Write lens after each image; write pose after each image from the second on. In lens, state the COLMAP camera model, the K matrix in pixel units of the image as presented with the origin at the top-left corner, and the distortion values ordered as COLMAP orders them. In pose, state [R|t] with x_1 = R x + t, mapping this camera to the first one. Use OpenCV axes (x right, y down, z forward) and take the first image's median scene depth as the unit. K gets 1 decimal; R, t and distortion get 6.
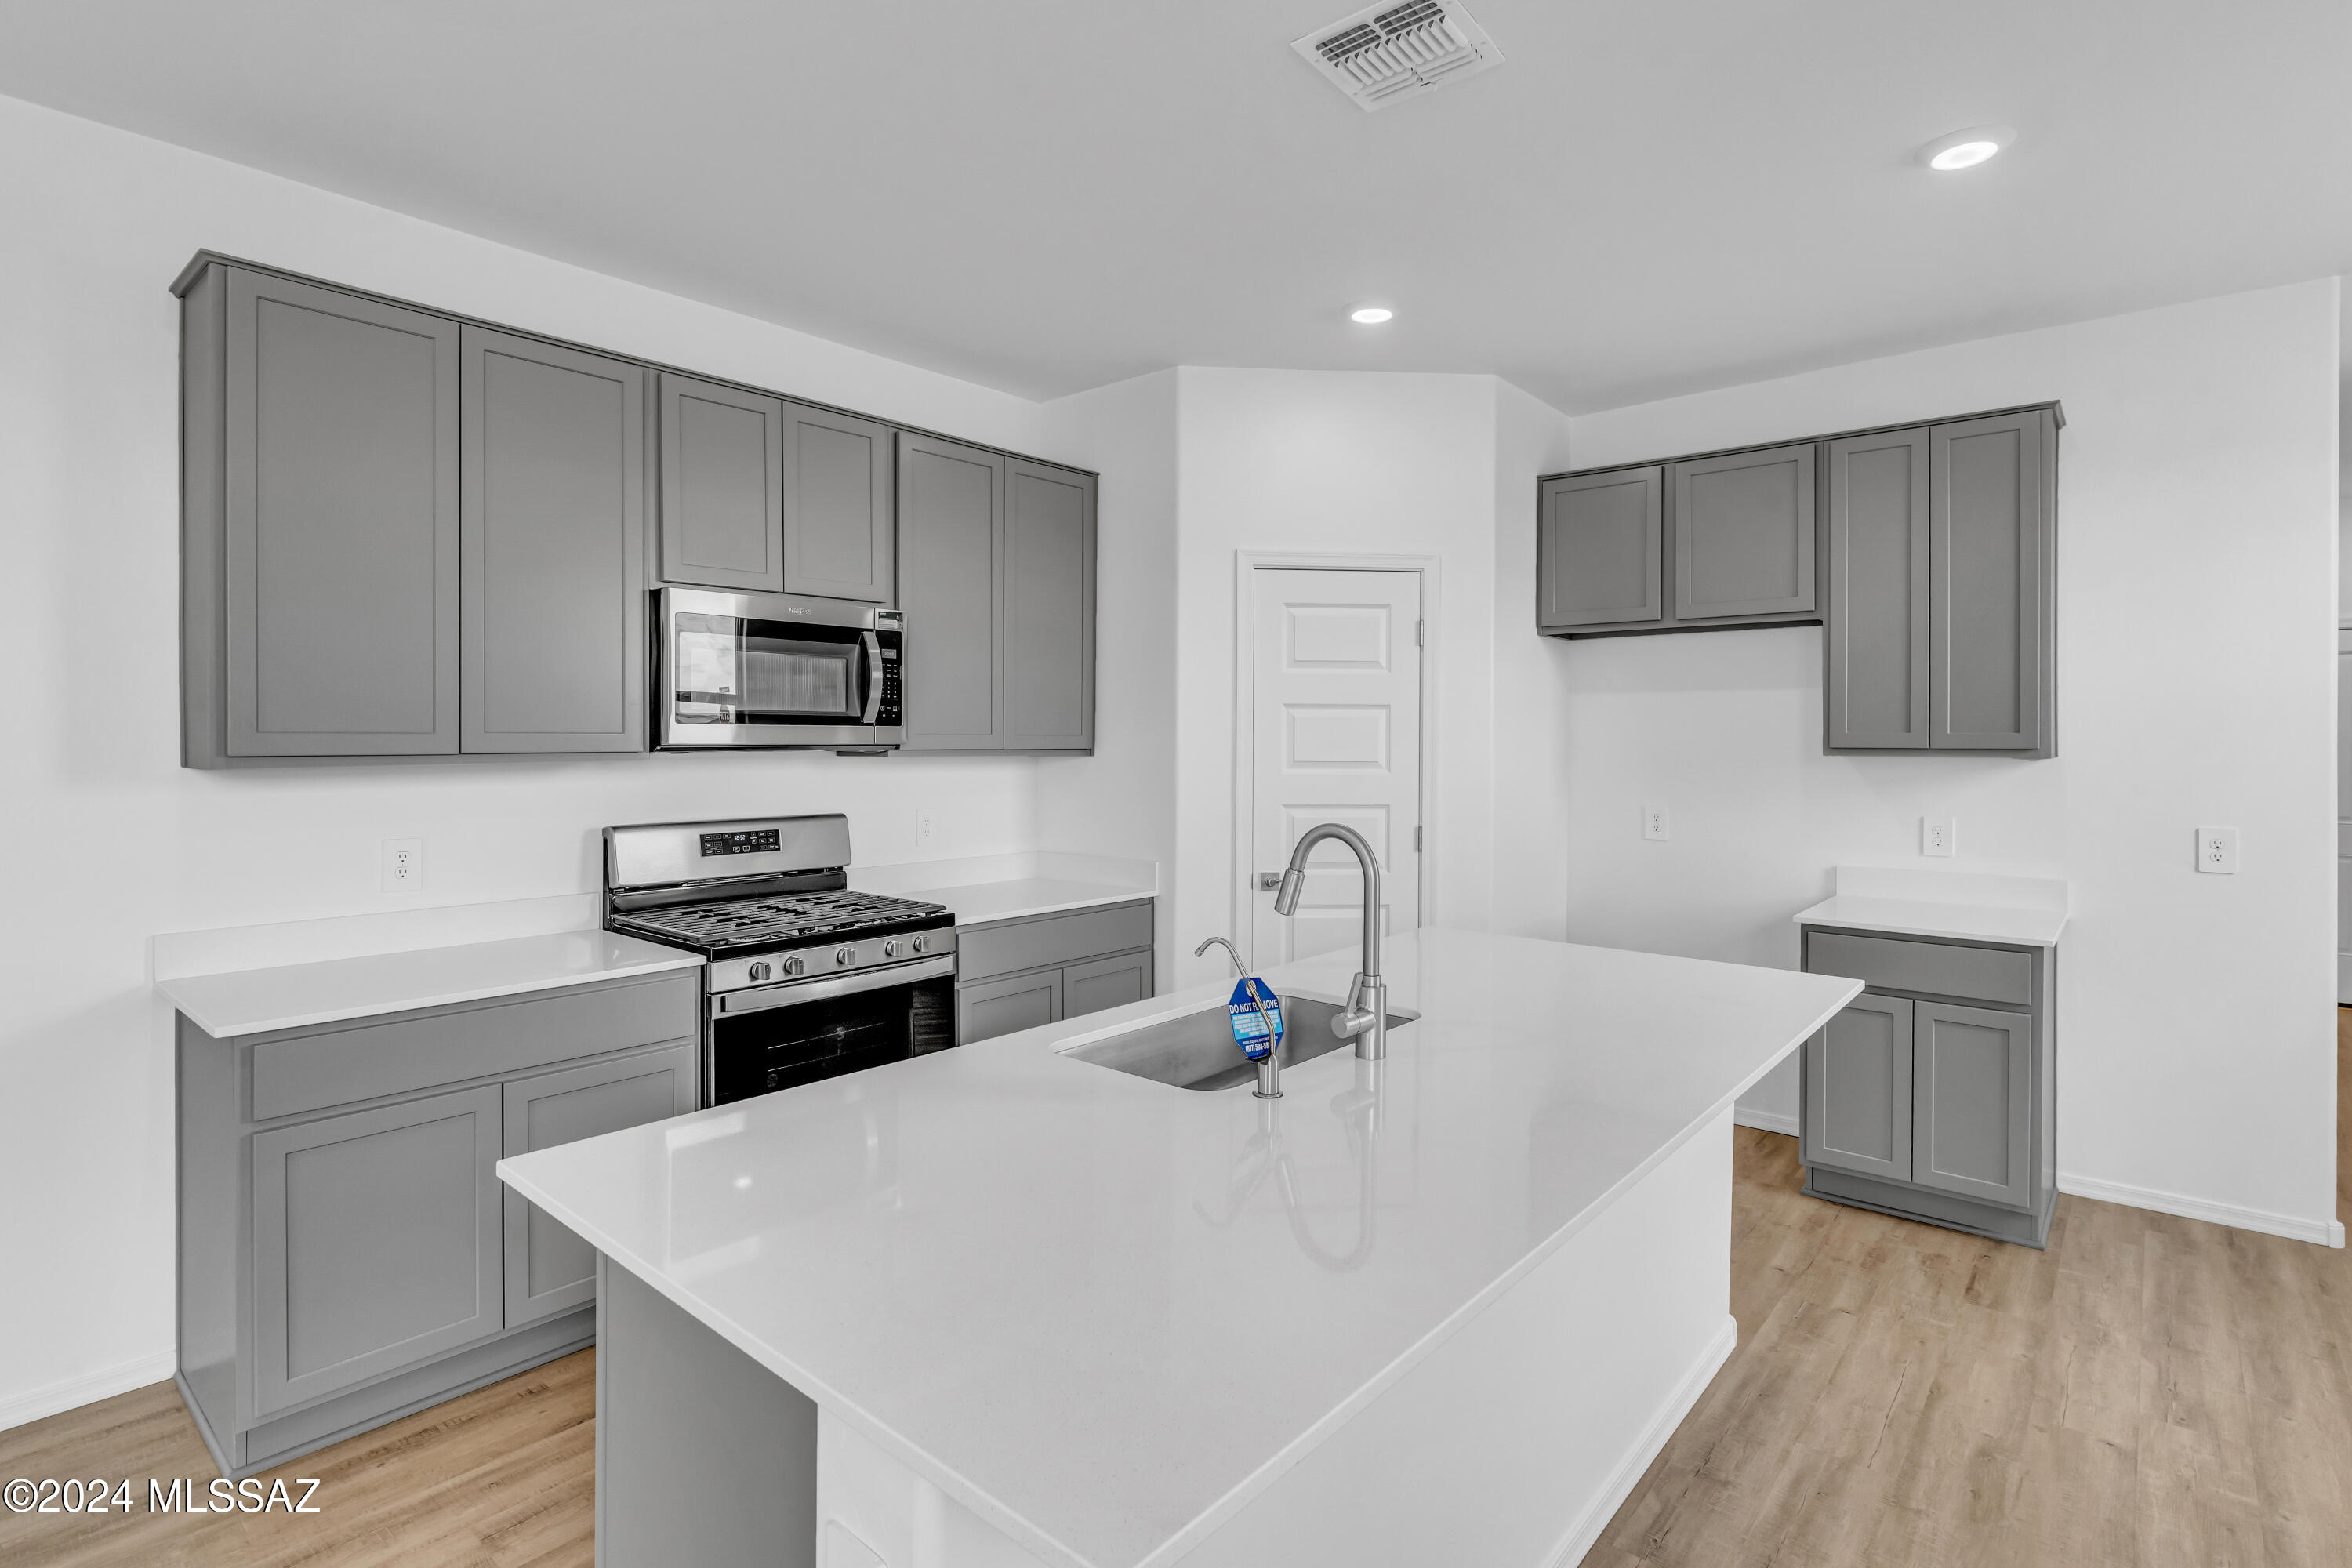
lens RADIAL K [[1148.9, 0, 1174.6], [0, 1148.9, 746.9], [0, 0, 1]] dist [-0.005929, -0.000556]
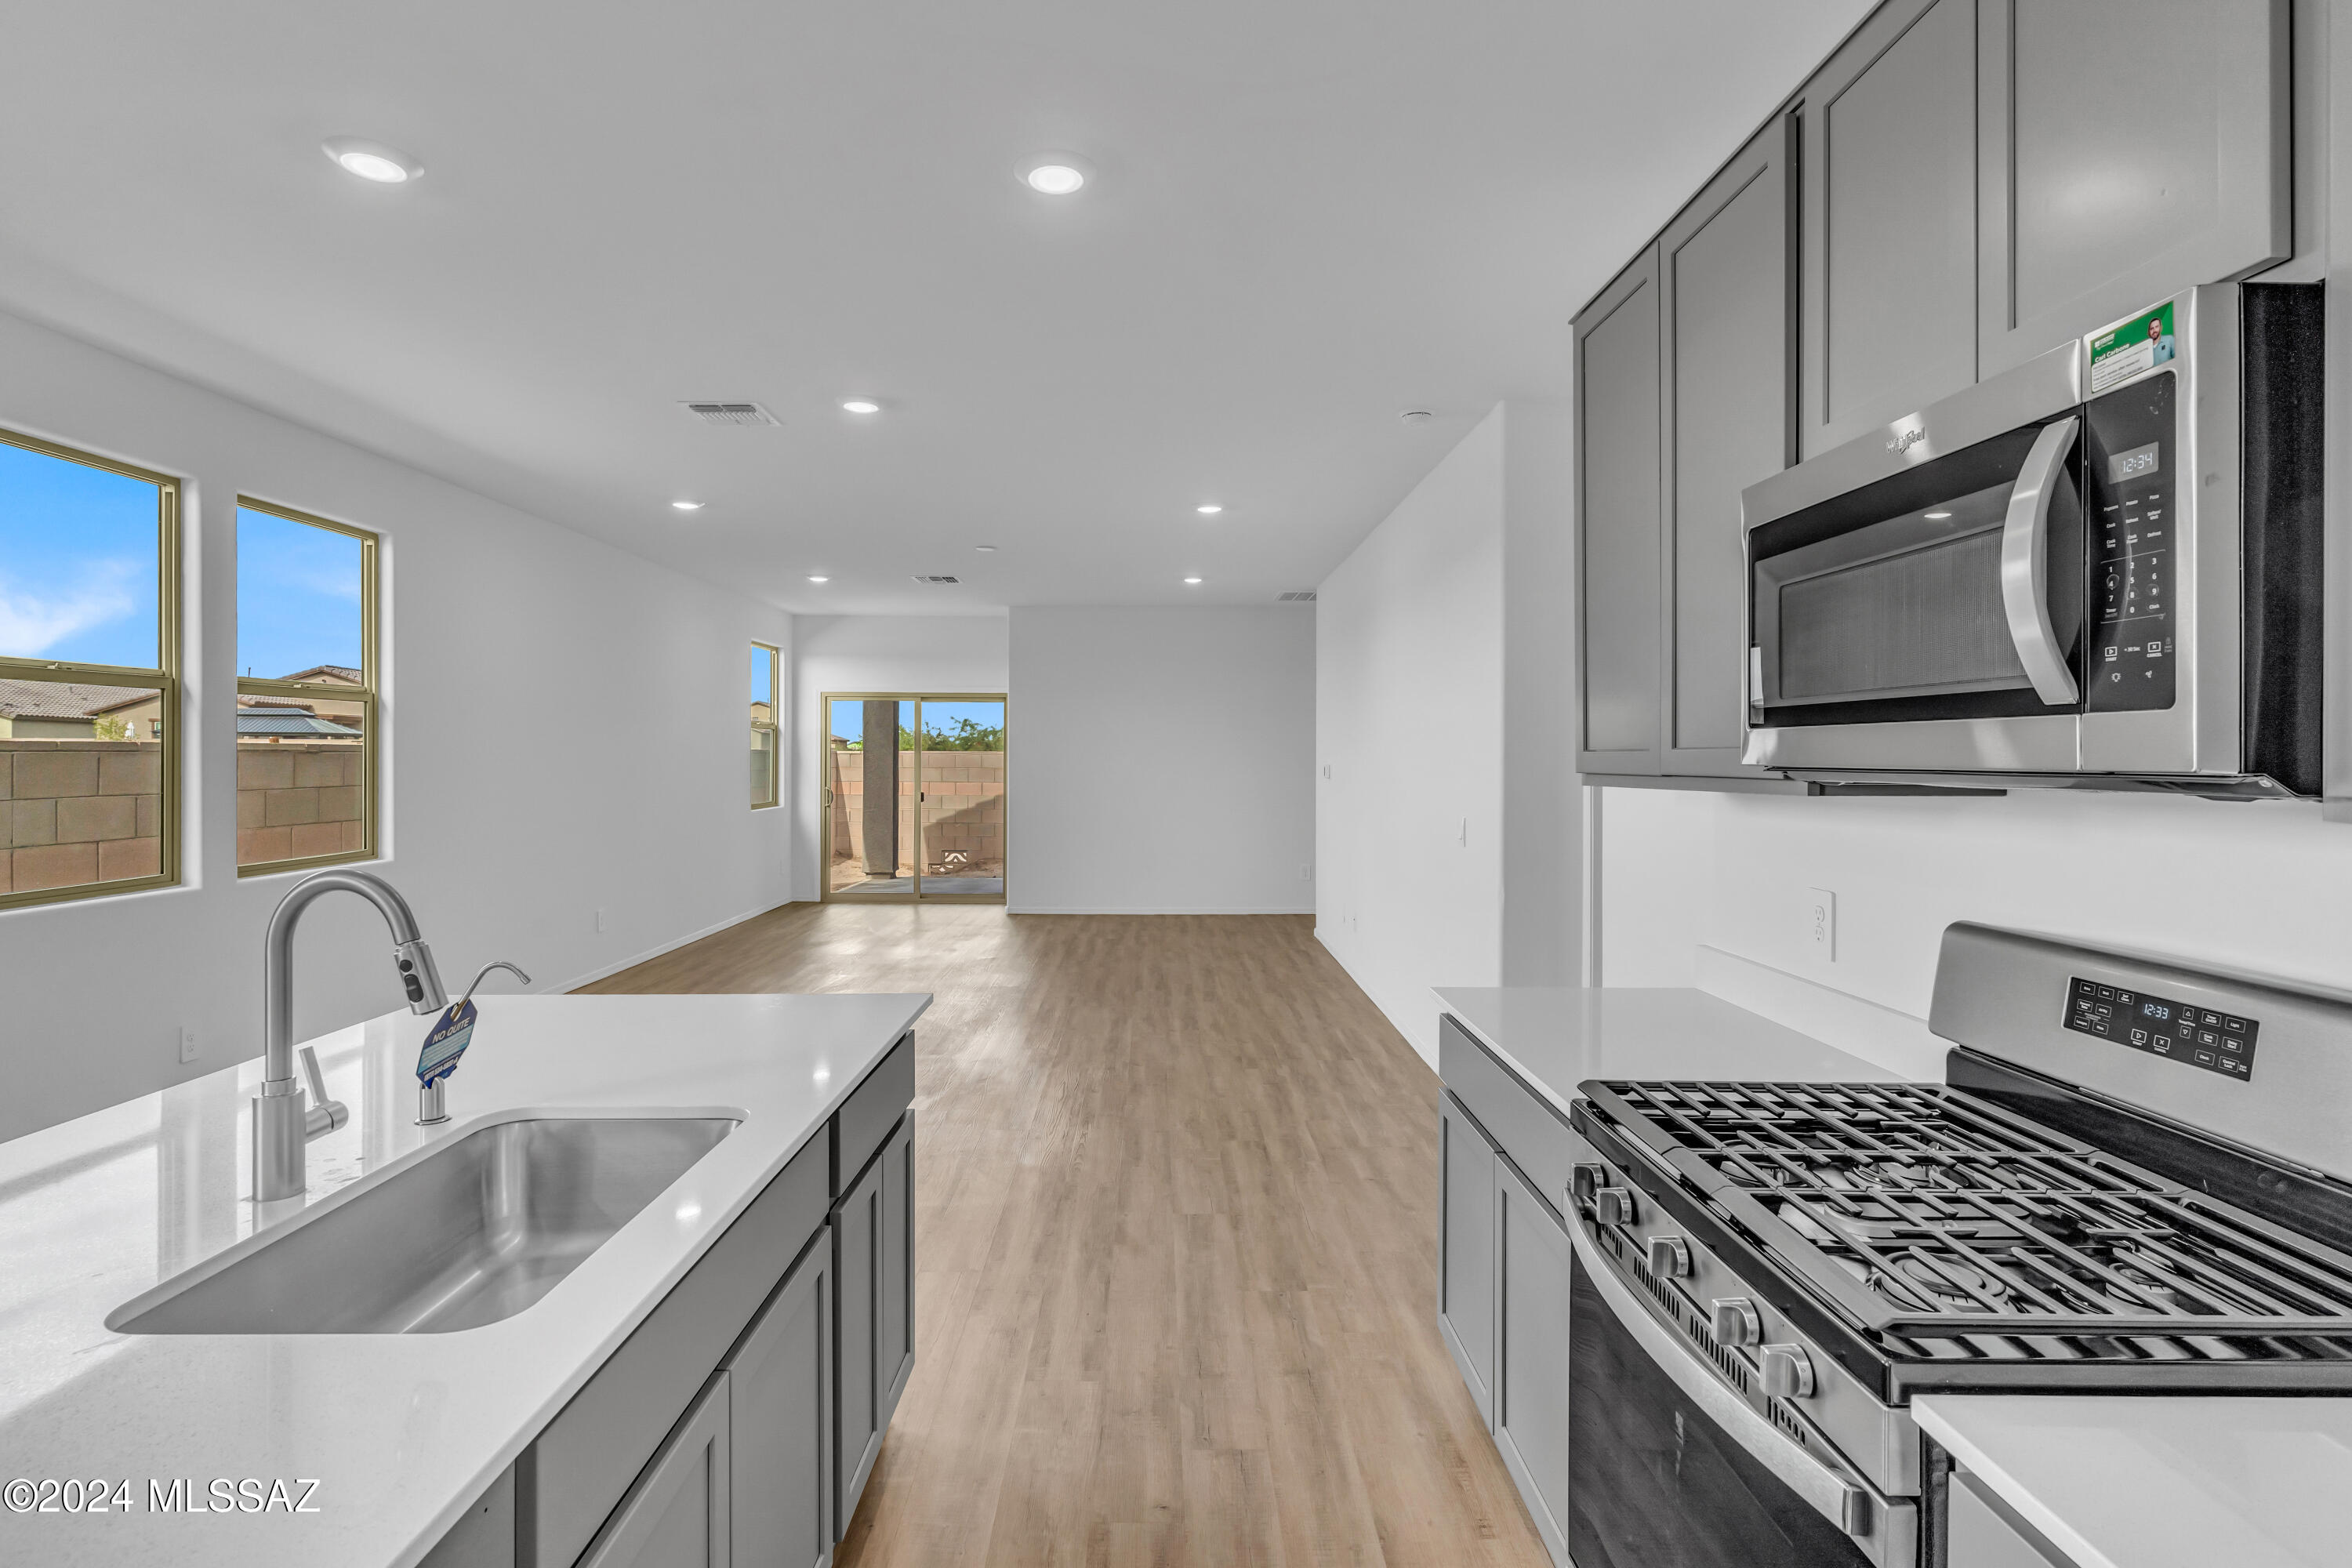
lens RADIAL K [[1163.9, 0, 1164.4], [0, 1163.9, 752.8], [0, 0, 1]] dist [-0.002239, -0.000182]
pose [[-0.753190, -0.008066, -0.657753, 0.134414], [-0.011084, 0.999938, 0.000429, -0.005053], [0.657709, 0.007614, -0.753234, 1.074736]]
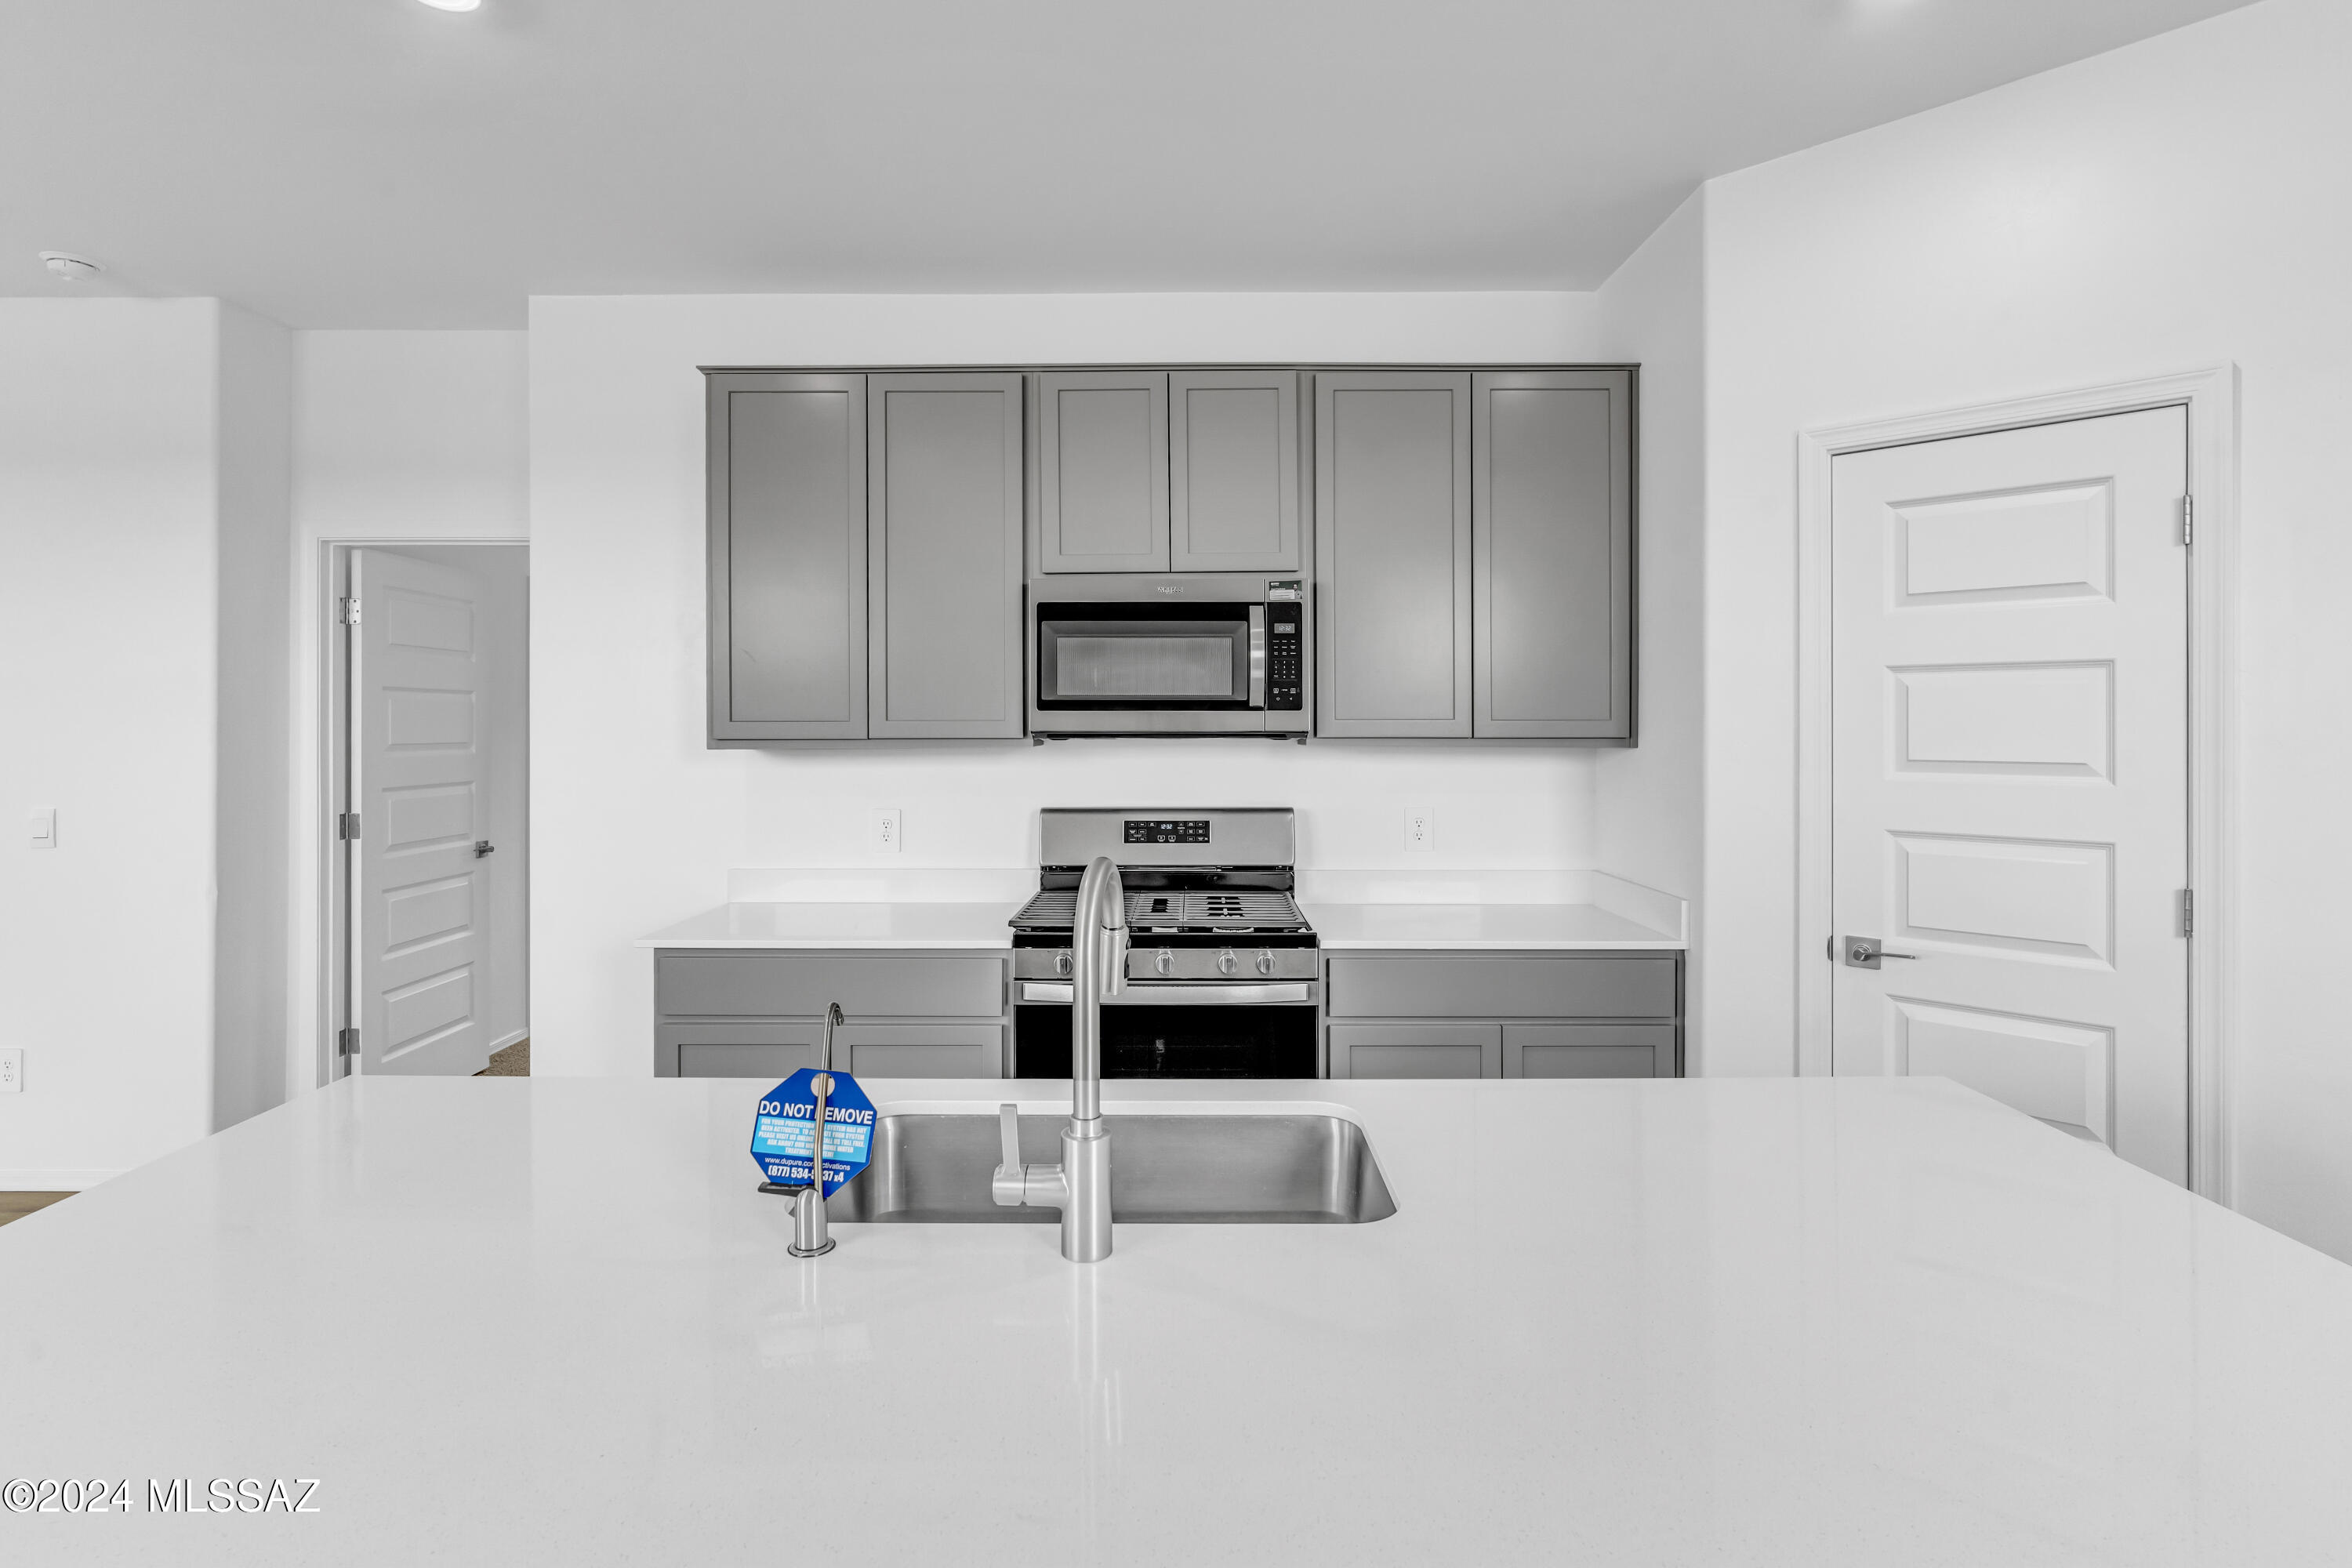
lens RADIAL K [[1155.2, 0, 1175.9], [0, 1155.2, 722.8], [0, 0, 1]] dist [-0.000122, 0.000160]
pose [[0.648786, -0.005141, -0.760953, 0.376421], [-0.003069, 0.999951, -0.009373, -0.000316], [0.760964, 0.008416, 0.648739, 0.366381]]
